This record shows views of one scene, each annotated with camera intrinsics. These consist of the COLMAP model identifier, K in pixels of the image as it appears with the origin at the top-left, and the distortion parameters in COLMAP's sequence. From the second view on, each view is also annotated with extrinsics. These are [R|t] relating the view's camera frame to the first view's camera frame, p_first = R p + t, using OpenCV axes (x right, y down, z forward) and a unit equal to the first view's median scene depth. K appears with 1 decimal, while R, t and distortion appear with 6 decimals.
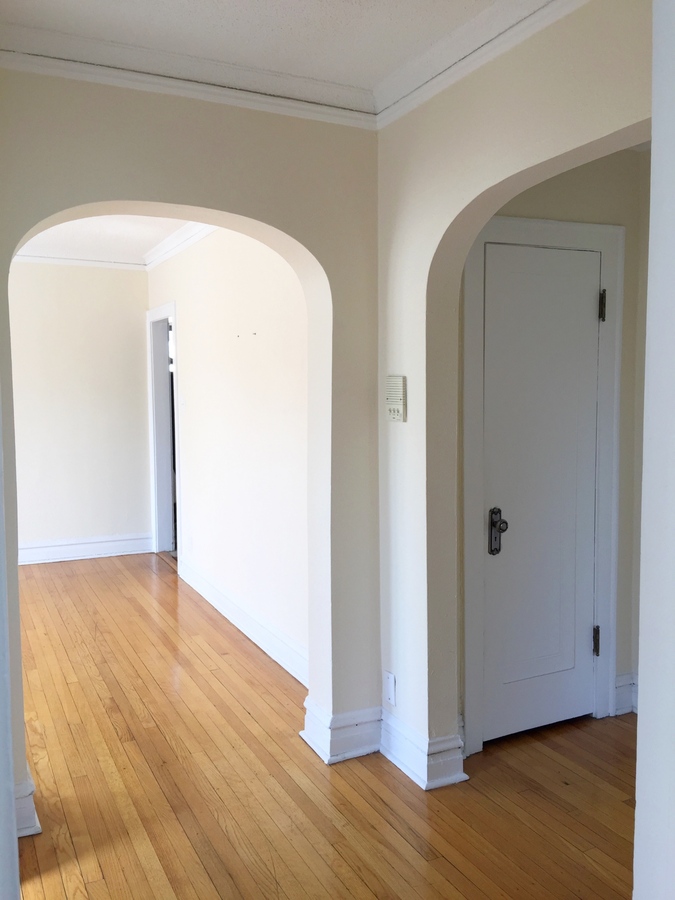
lens RADIAL K [[772.5, 0, 337.5], [0, 772.5, 450.0], [0, 0, 1]] dist [0.087989, -0.133066]
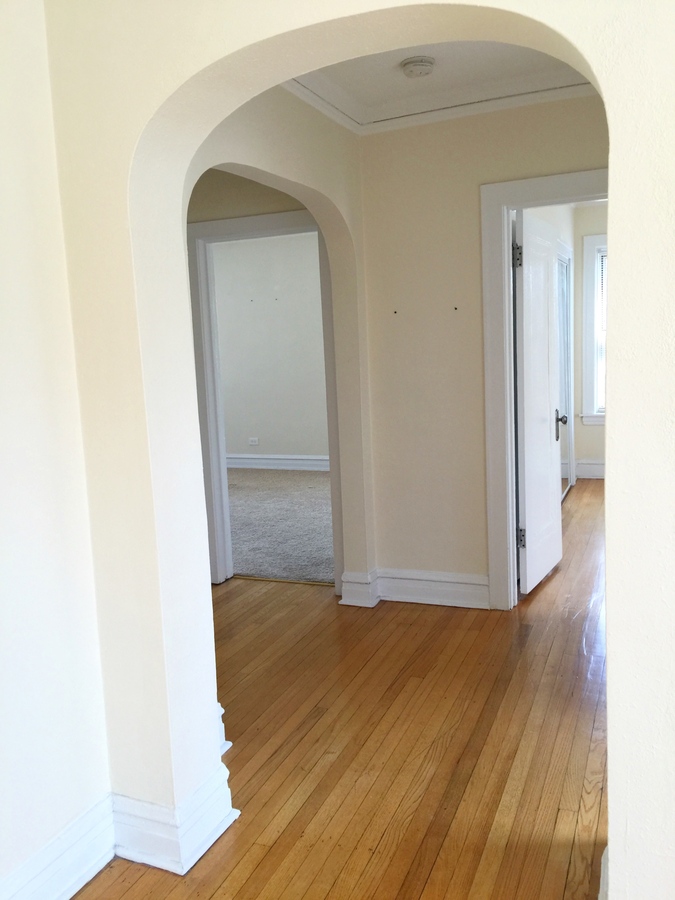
lens RADIAL K [[772.5, 0, 337.5], [0, 772.5, 450.0], [0, 0, 1]] dist [0.087989, -0.133066]
pose [[-0.656889, -0.061292, 0.751492, -0.782025], [0.107879, 0.978796, 0.174129, -0.095272], [-0.746230, 0.195454, -0.636348, 1.645945]]
